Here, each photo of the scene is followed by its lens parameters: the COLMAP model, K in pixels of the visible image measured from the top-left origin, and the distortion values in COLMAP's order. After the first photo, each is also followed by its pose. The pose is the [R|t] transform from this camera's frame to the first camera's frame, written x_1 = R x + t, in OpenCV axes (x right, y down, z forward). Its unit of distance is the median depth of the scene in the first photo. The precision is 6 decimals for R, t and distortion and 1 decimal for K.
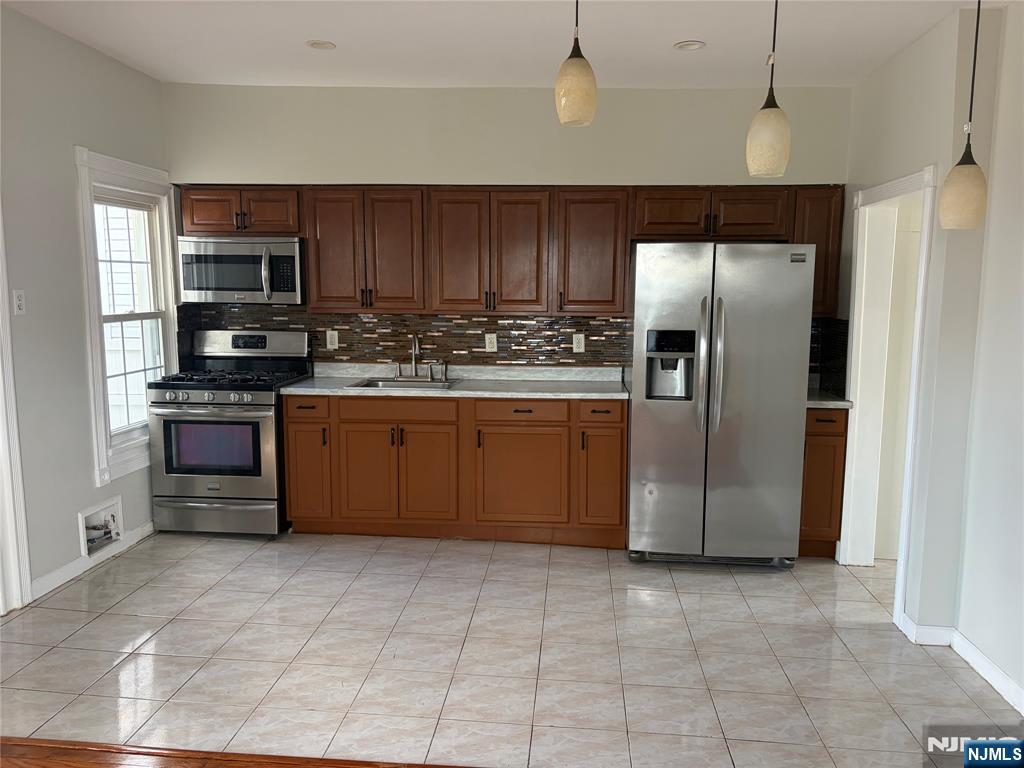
lens RADIAL K [[770.1, 0, 511.6], [0, 770.1, 392.8], [0, 0, 1]] dist [0.036618, -0.032206]
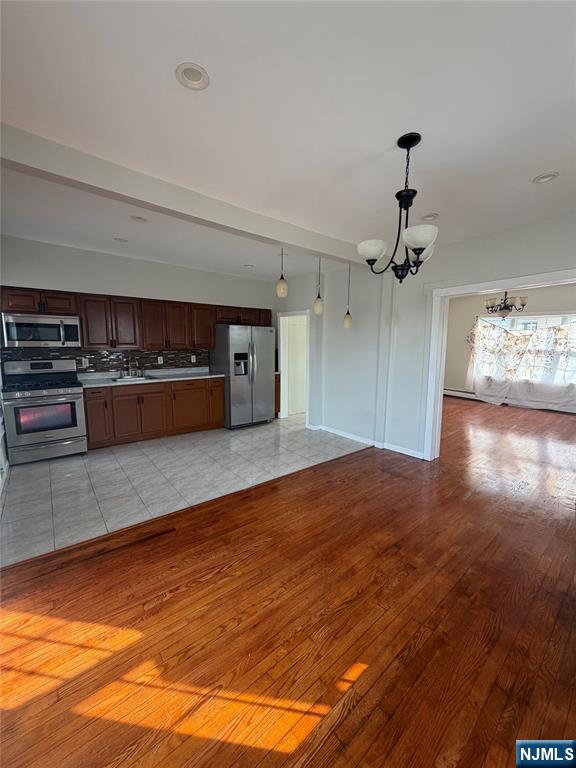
lens RADIAL K [[305.1, 0, 287.9], [0, 305.1, 380.9], [0, 0, 1]] dist [0.001002, -0.000295]
pose [[0.725940, -0.093303, 0.681399, -0.488096], [0.086502, 0.995274, 0.044126, -0.006094], [-0.682296, 0.026909, 0.730580, -0.035934]]
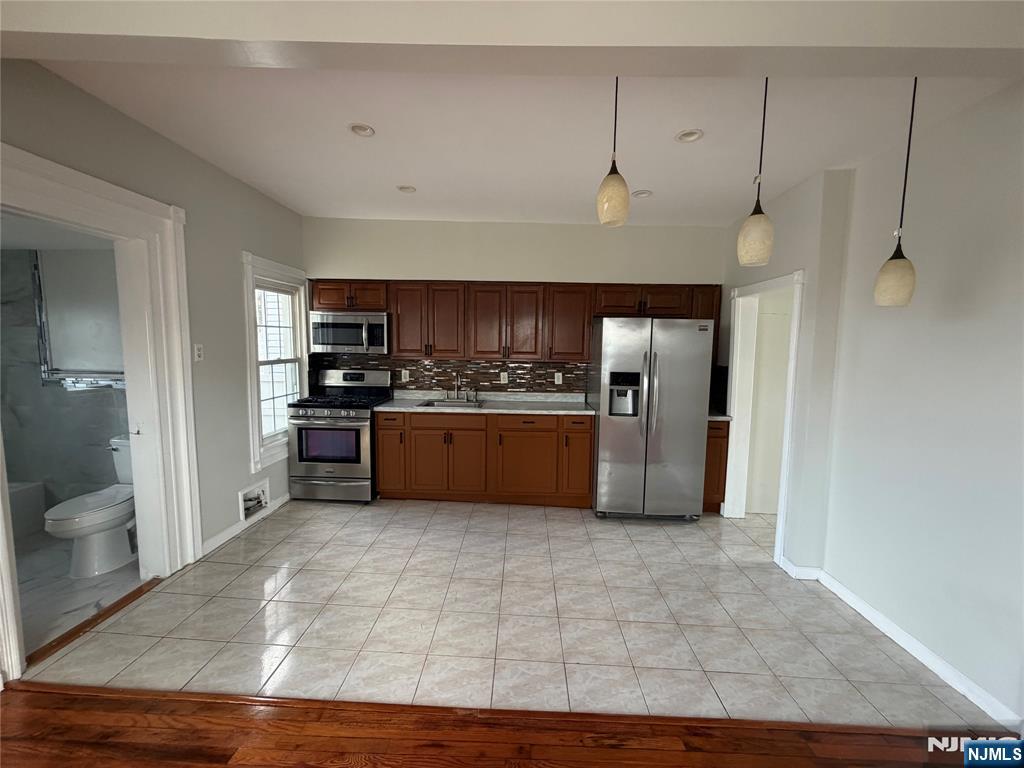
lens RADIAL K [[406.8, 0, 507.8], [0, 406.8, 383.6], [0, 0, 1]] dist [0.001002, -0.000295]
pose [[0.998971, 0.003732, 0.045189, -0.067855], [-0.001972, 0.999240, -0.038923, -0.023466], [-0.045300, 0.038794, 0.998220, 0.168115]]
